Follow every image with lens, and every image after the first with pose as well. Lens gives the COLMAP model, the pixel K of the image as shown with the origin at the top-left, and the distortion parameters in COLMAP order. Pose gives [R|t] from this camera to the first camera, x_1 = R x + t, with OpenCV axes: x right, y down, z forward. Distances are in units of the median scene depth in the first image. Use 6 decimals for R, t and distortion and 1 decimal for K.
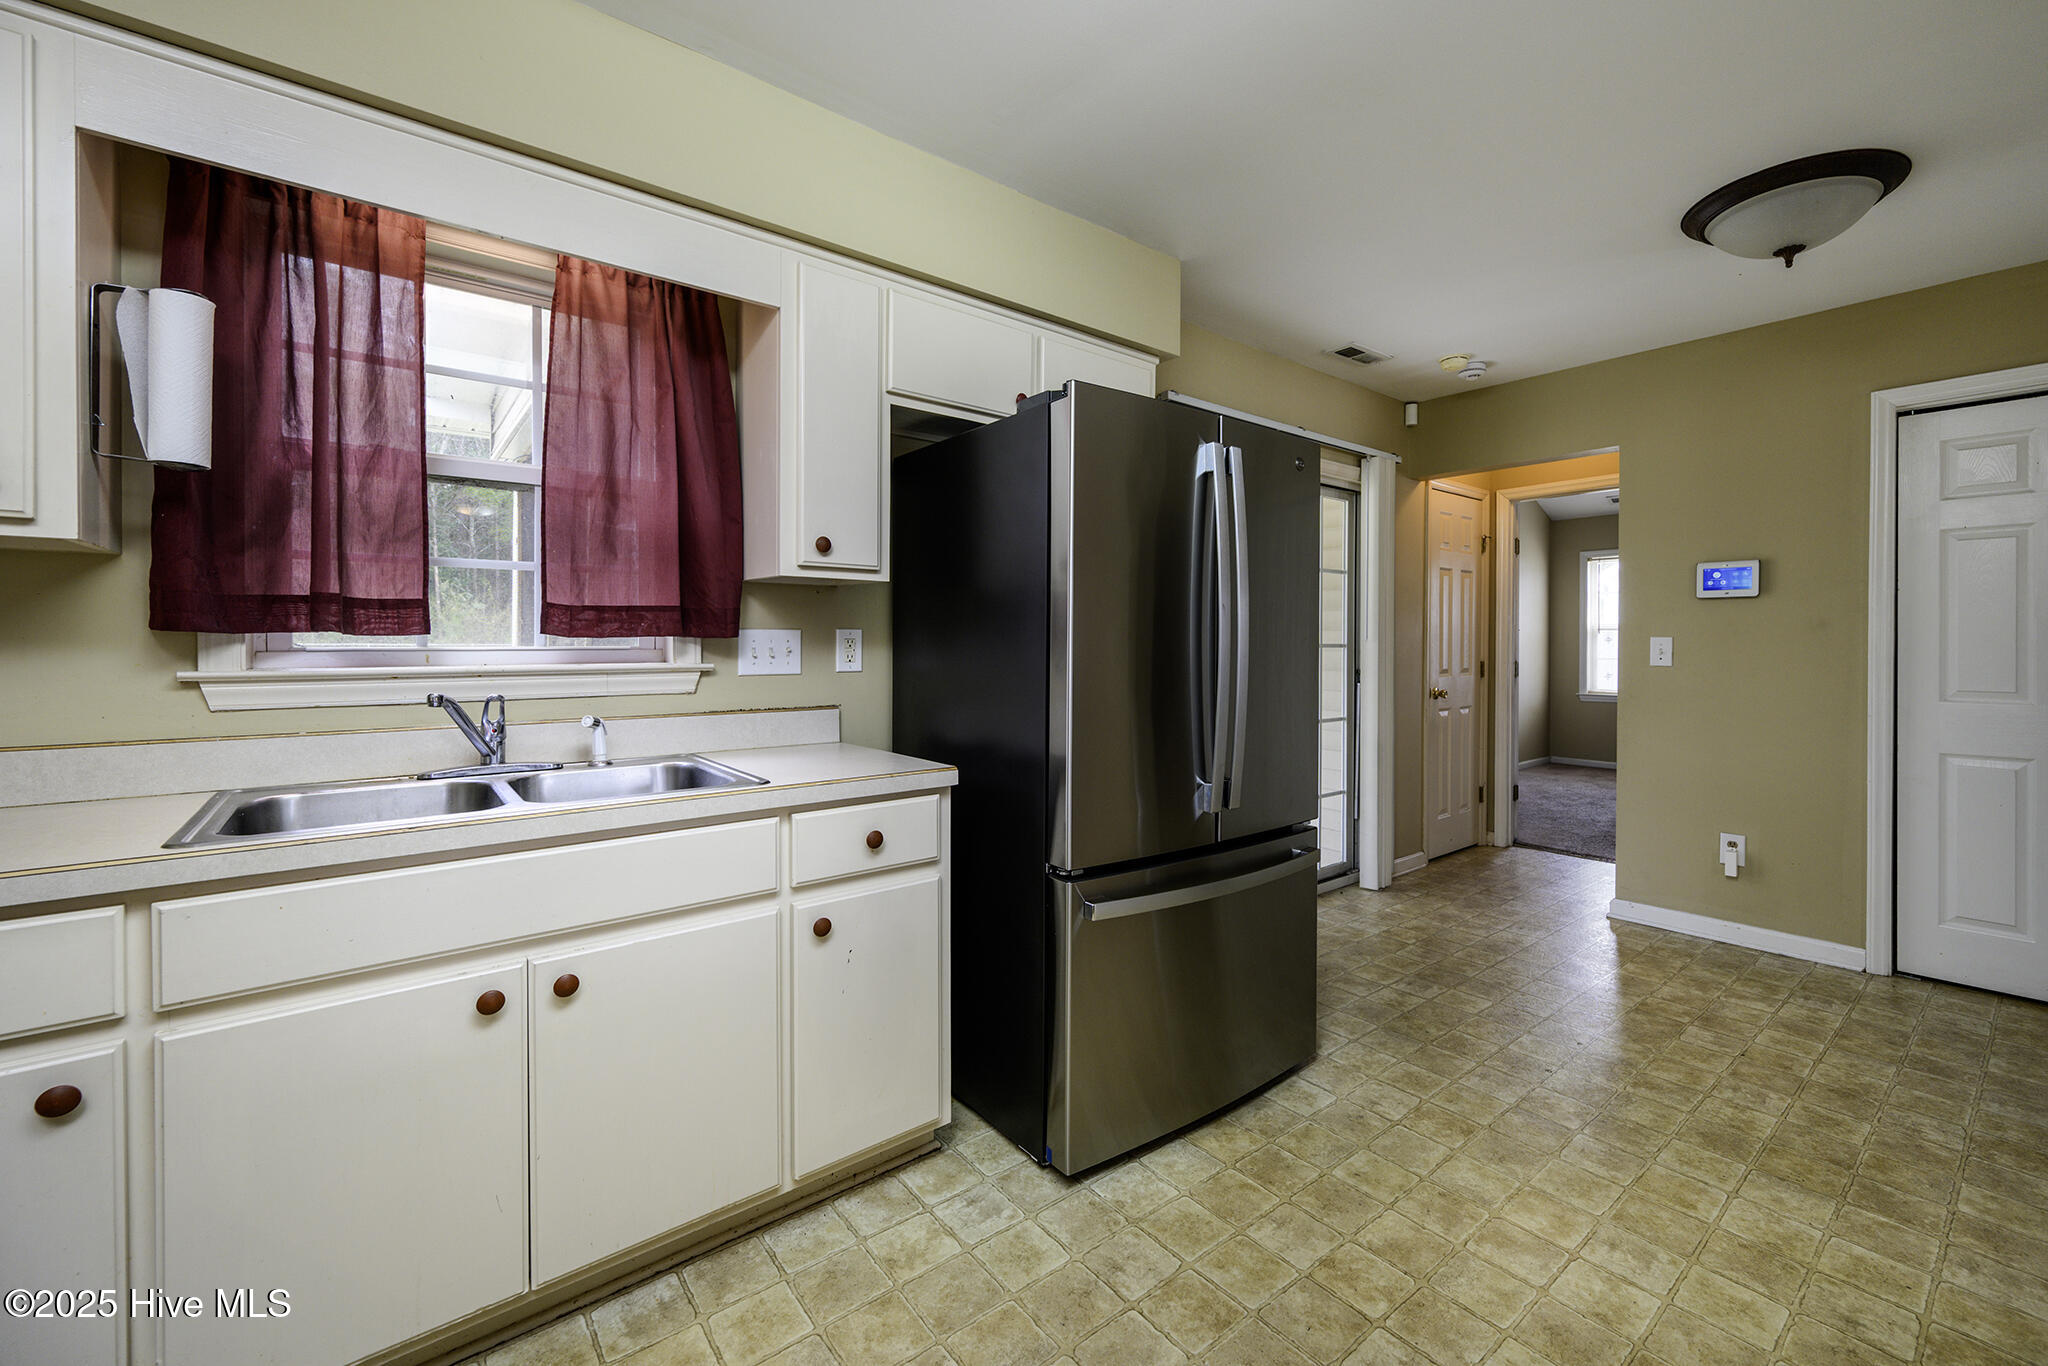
lens RADIAL K [[831.6, 0, 1071.5], [0, 831.6, 647.1], [0, 0, 1]] dist [-0.001951, -0.000063]
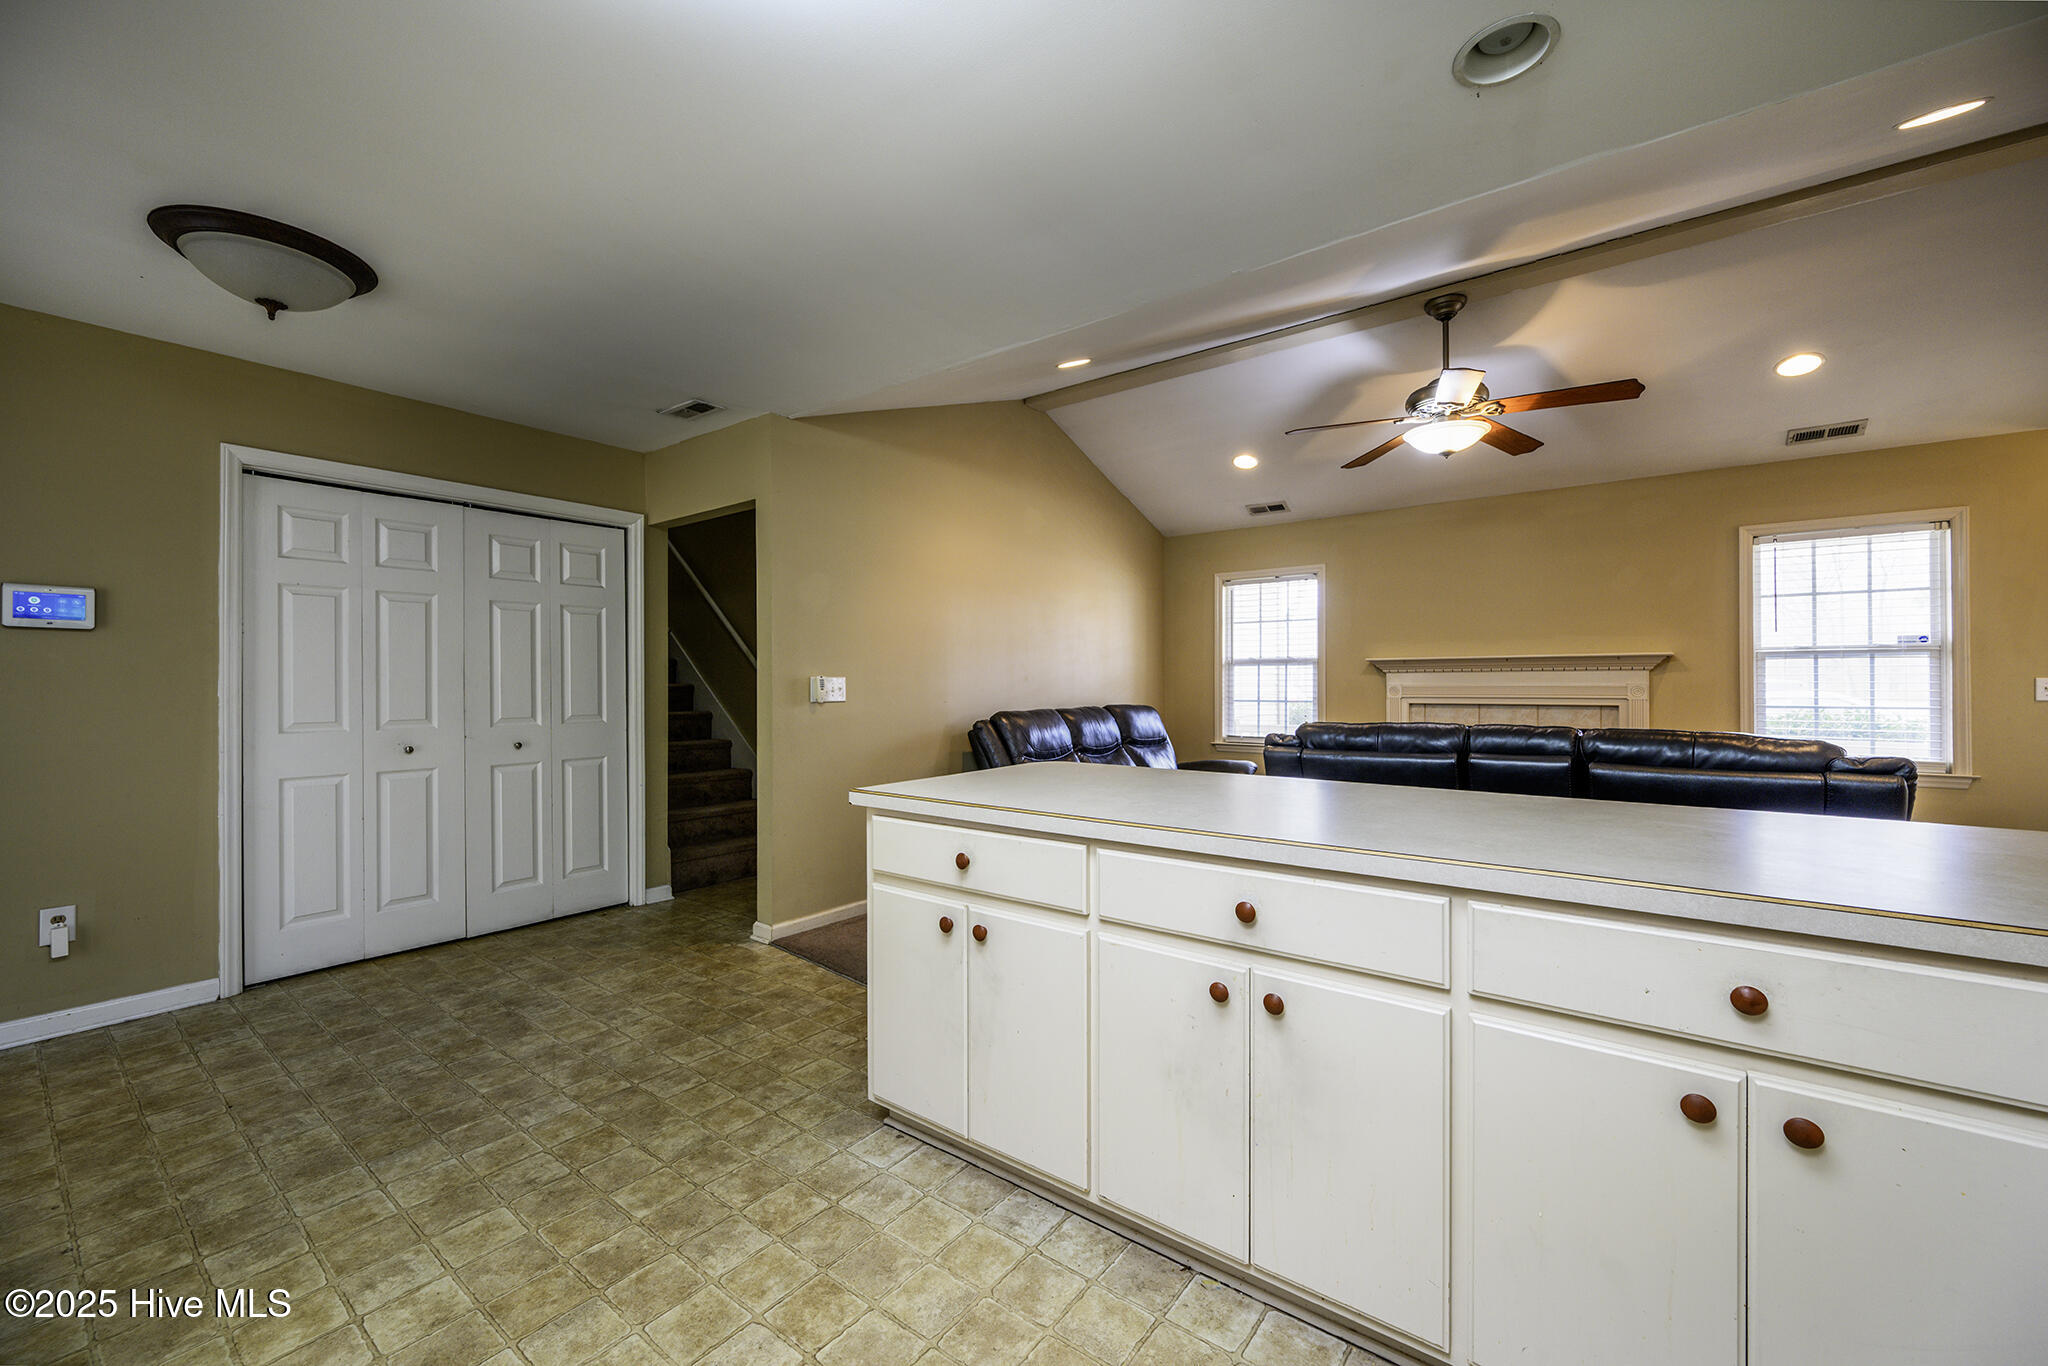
lens RADIAL K [[808.1, 0, 1029.5], [0, 808.1, 683.8], [0, 0, 1]] dist [-0.000603, -0.000521]
pose [[-0.231611, -0.002080, 0.972806, -0.347214], [0.004127, 0.999987, 0.003121, -0.002731], [-0.972800, 0.004738, -0.231599, 0.327688]]
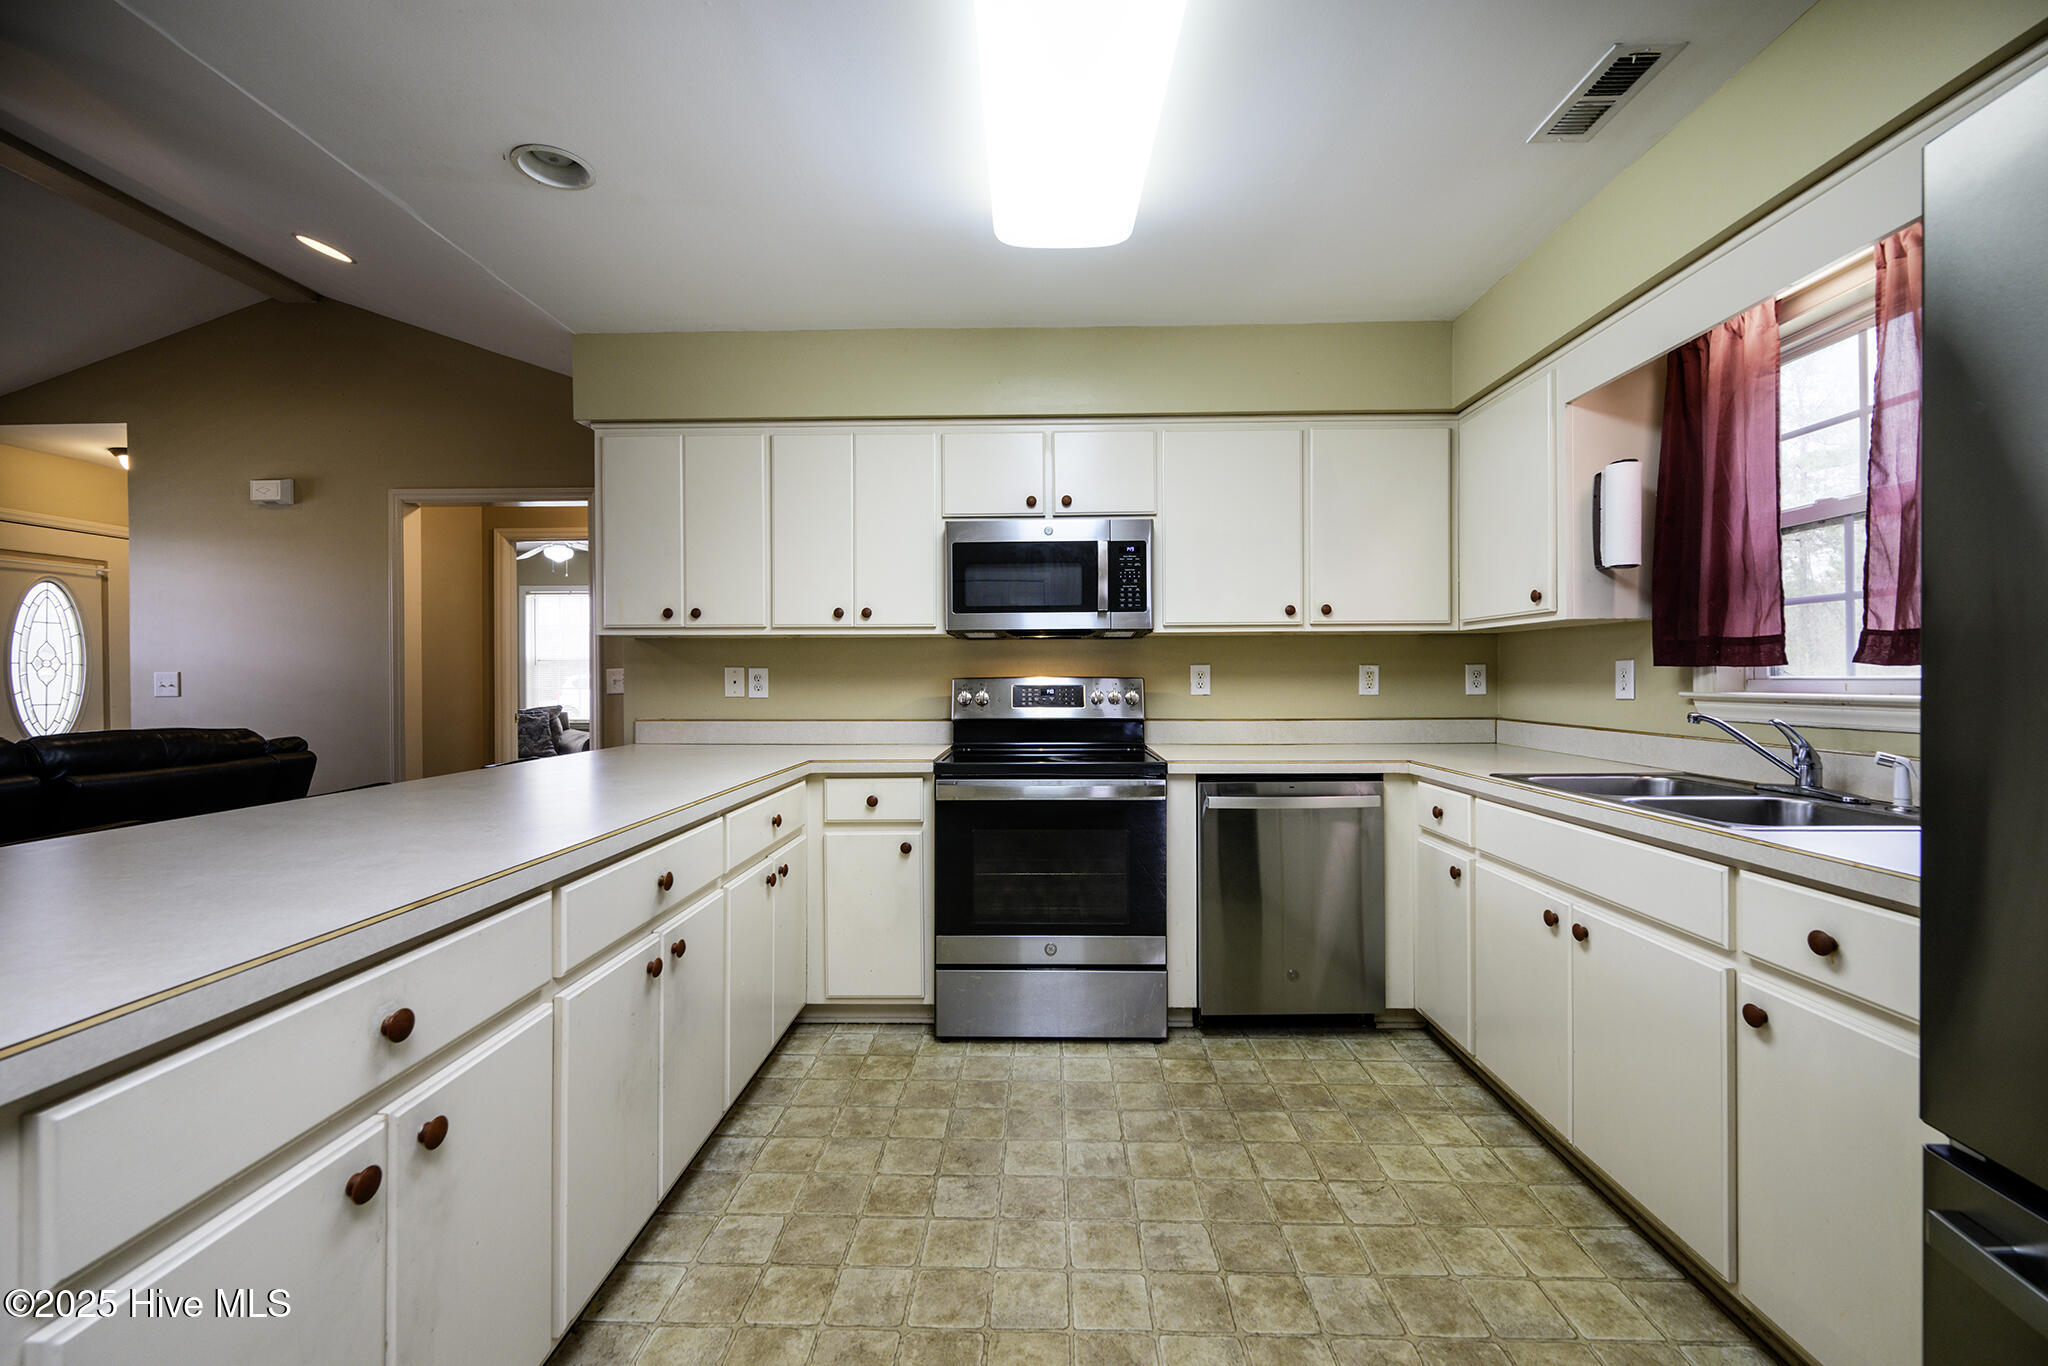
lens RADIAL K [[817.5, 0, 1024.0], [0, 817.5, 674.2], [0, 0, 1]] dist [-0.000568, -0.000141]
pose [[-0.656957, -0.000527, -0.753928, 0.582525], [-0.001893, 0.999998, 0.000951, -0.001584], [0.753926, 0.002052, -0.656956, 0.729199]]
